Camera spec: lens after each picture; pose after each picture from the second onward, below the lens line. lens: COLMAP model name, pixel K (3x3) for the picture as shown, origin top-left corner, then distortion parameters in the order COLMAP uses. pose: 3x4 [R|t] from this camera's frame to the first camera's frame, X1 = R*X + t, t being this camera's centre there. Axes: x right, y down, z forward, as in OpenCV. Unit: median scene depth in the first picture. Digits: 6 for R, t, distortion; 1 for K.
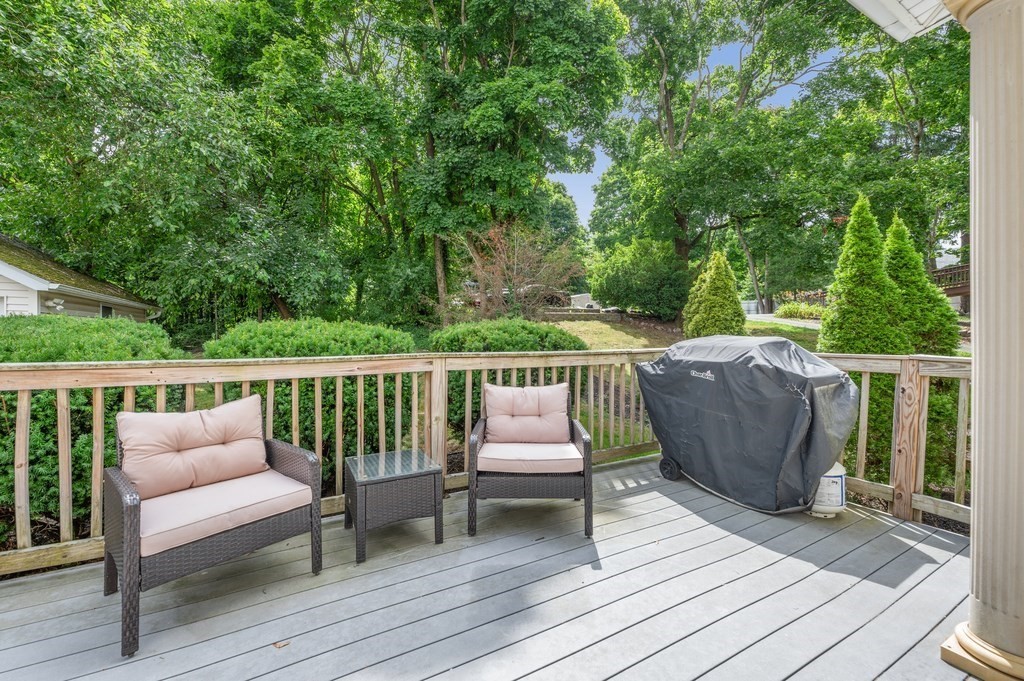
lens RADIAL K [[416.2, 0, 515.8], [0, 416.2, 338.0], [0, 0, 1]] dist [-0.004290, 0.000176]
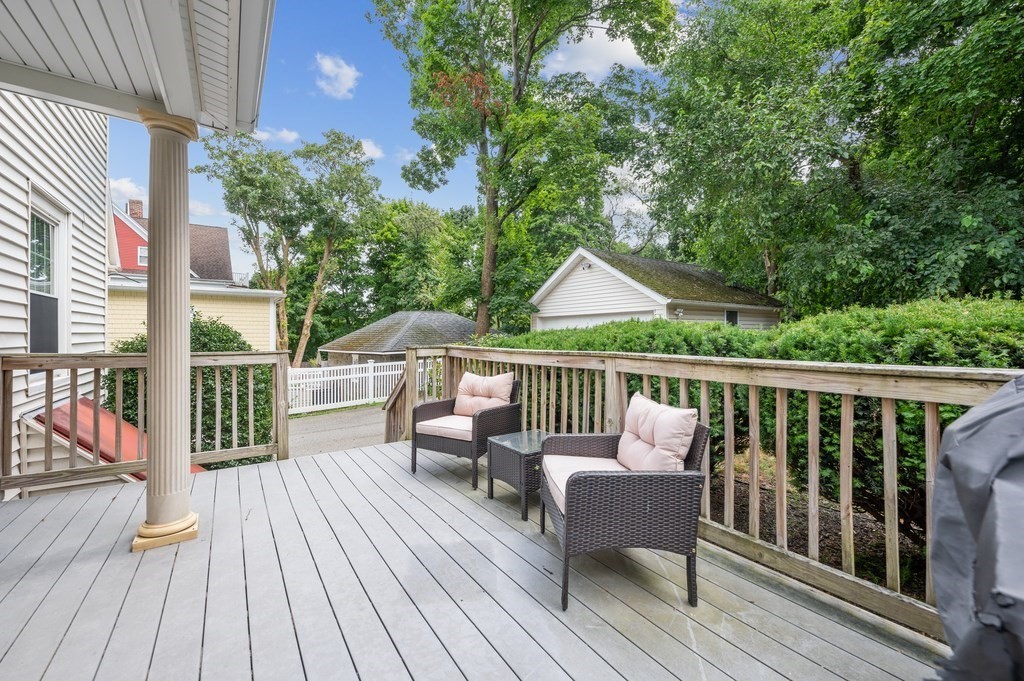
lens RADIAL K [[416.2, 0, 513.9], [0, 416.2, 336.5], [0, 0, 1]] dist [-0.004290, 0.000176]
pose [[0.098285, 0.005439, -0.995143, 0.738735], [-0.005838, 0.999971, 0.004889, -0.002187], [0.995141, 0.005329, 0.098314, 0.692122]]
